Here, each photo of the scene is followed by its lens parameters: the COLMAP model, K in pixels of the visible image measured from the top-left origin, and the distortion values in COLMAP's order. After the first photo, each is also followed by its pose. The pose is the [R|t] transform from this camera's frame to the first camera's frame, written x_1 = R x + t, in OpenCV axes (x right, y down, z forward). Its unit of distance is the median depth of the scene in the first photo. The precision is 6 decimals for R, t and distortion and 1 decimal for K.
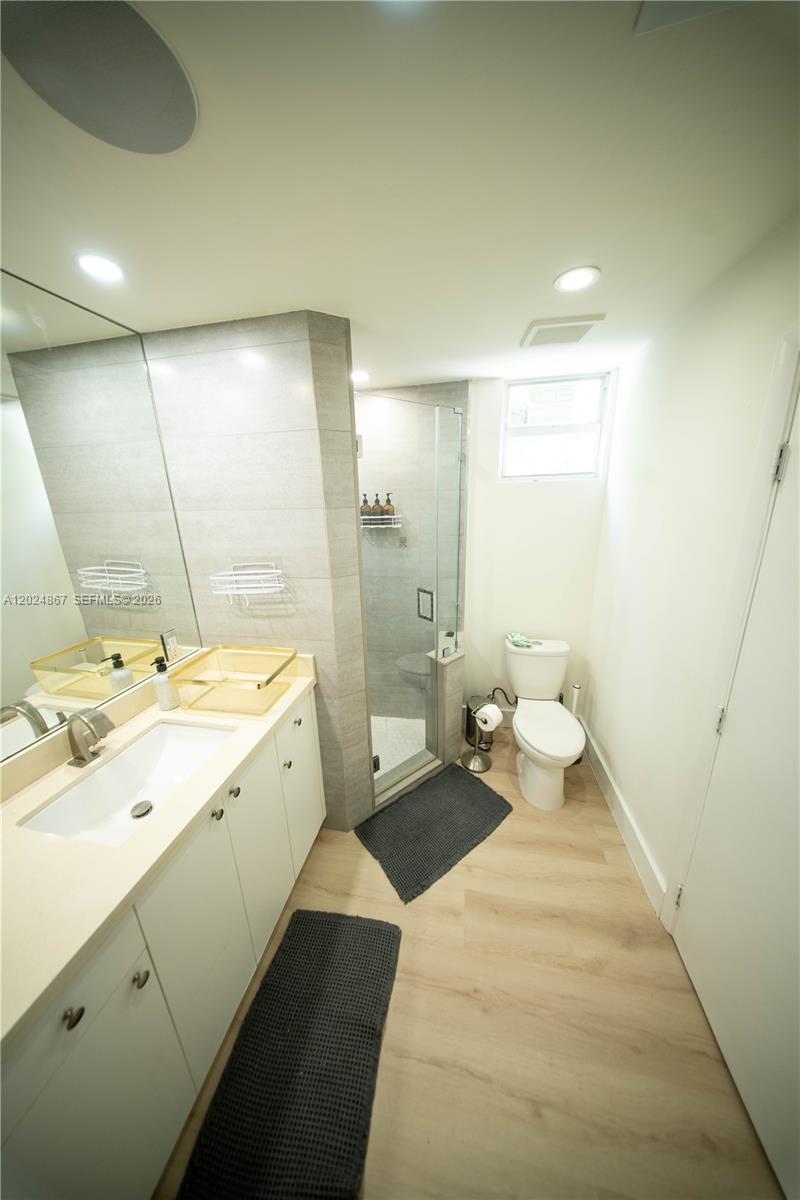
lens RADIAL K [[348.8, 0, 400.0], [0, 348.8, 600.0], [0, 0, 1]] dist [0.006840, -0.003348]
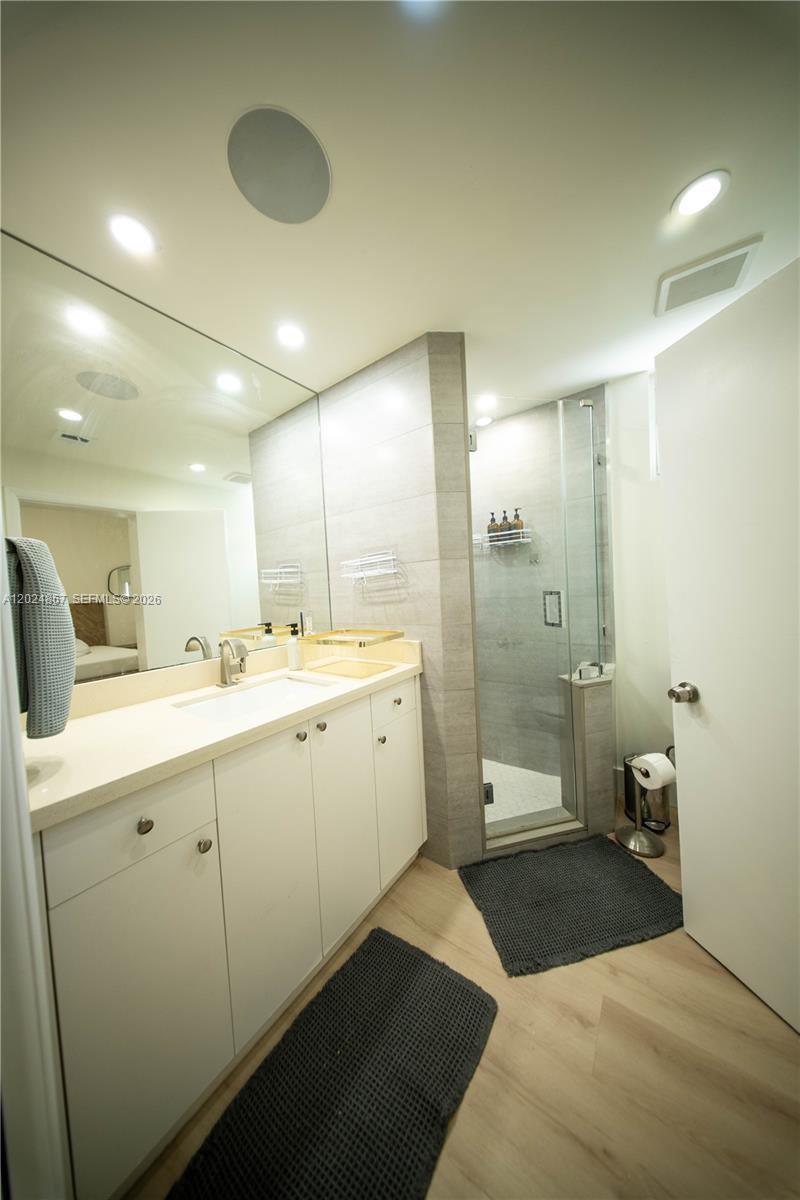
lens RADIAL K [[351.1, 0, 396.8], [0, 351.1, 598.9], [0, 0, 1]] dist [0.006078, -0.002399]
pose [[0.905005, -0.005680, -0.425364, 0.111701], [-0.090446, 0.974480, -0.205446, 0.243081], [0.415676, 0.224402, 0.881395, 0.061442]]
